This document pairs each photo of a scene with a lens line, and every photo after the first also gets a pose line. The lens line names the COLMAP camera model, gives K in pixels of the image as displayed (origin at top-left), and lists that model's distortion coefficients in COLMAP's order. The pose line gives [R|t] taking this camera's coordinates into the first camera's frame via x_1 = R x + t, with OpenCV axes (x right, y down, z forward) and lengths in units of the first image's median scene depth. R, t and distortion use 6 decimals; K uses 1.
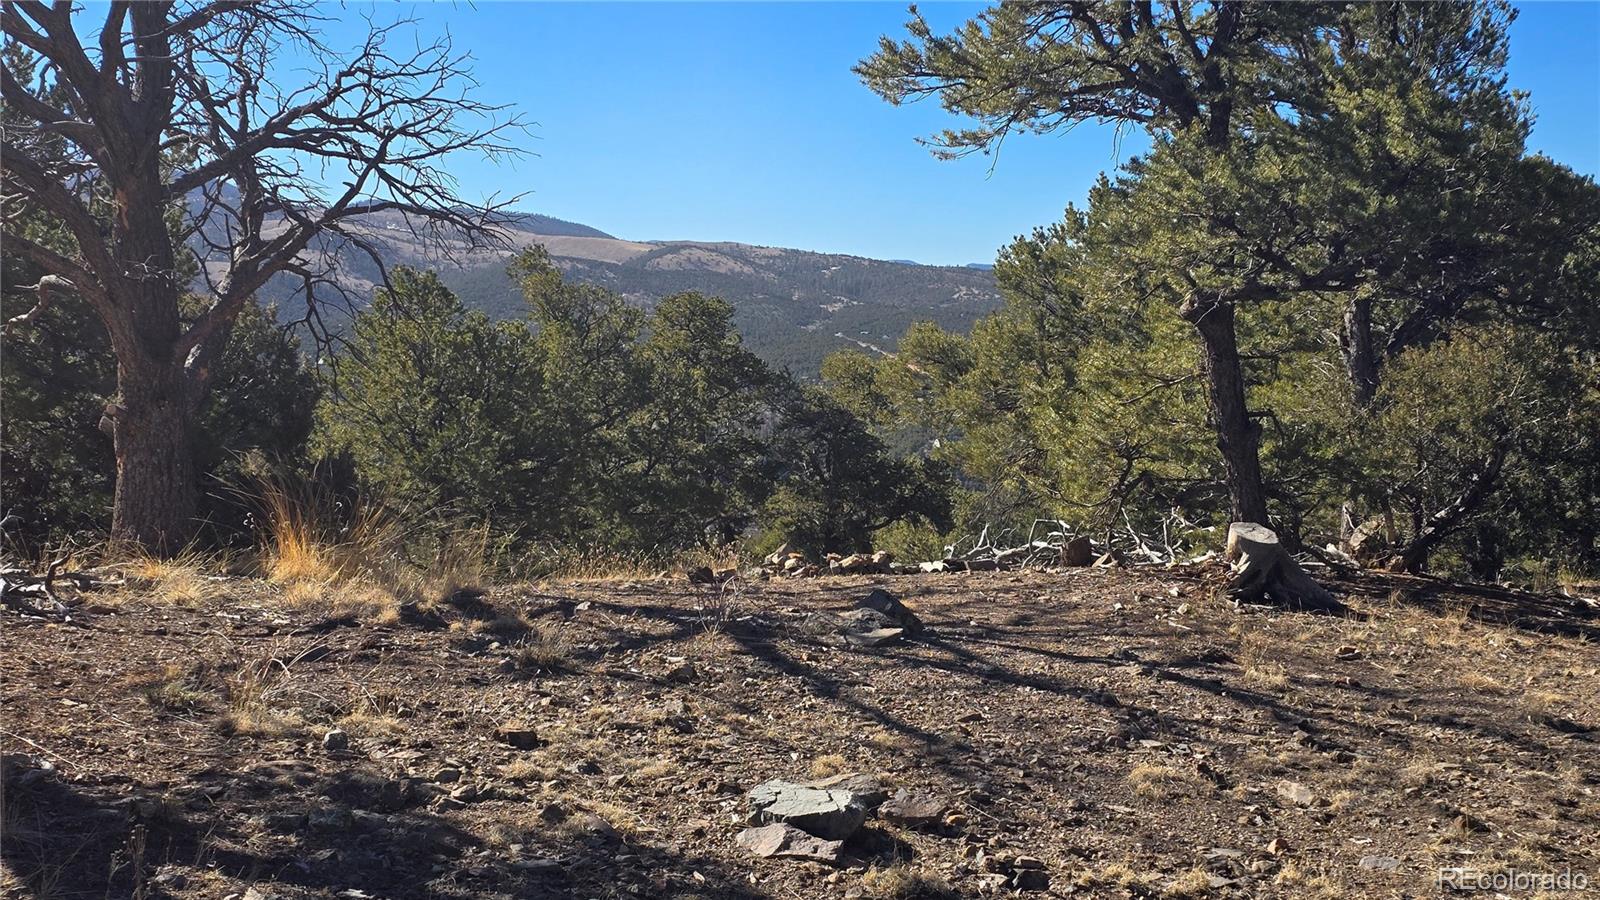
lens RADIAL K [[2111.9, 0, 797.4], [0, 2111.9, 458.5], [0, 0, 1]] dist [0.044736, 0.000000]
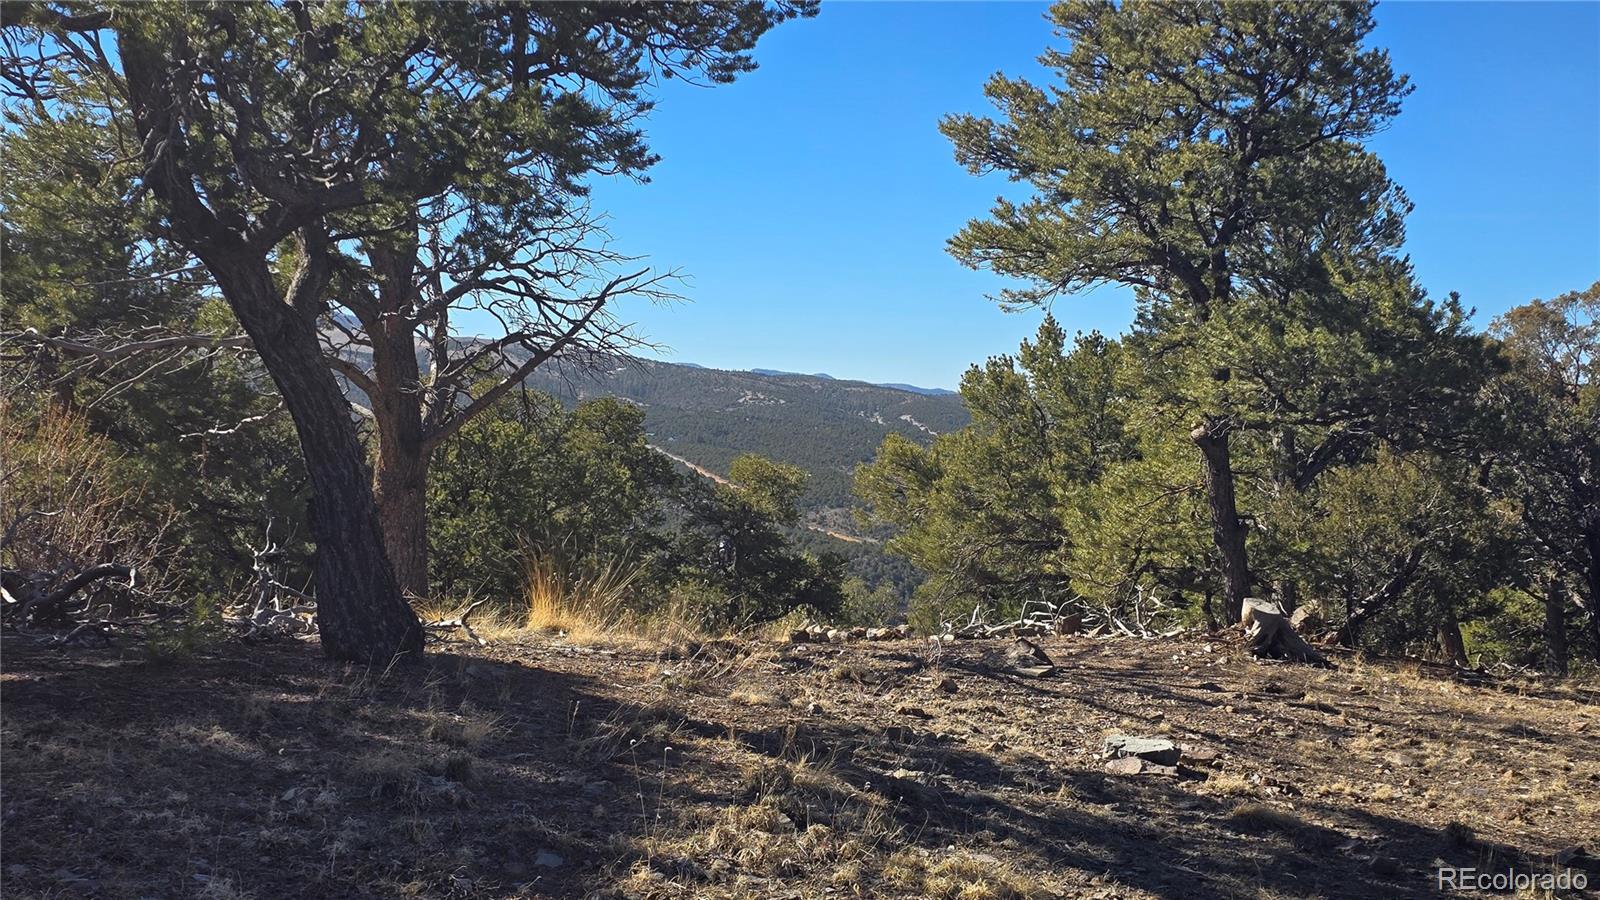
lens RADIAL K [[2111.9, 0, 802.2], [0, 2111.9, 443.3], [0, 0, 1]] dist [0.044736, 0.000000]
pose [[0.994231, 0.023708, 0.104607, -0.177090], [-0.017830, 0.998228, -0.056778, 0.011871], [-0.105768, 0.054585, 0.992892, -0.241934]]
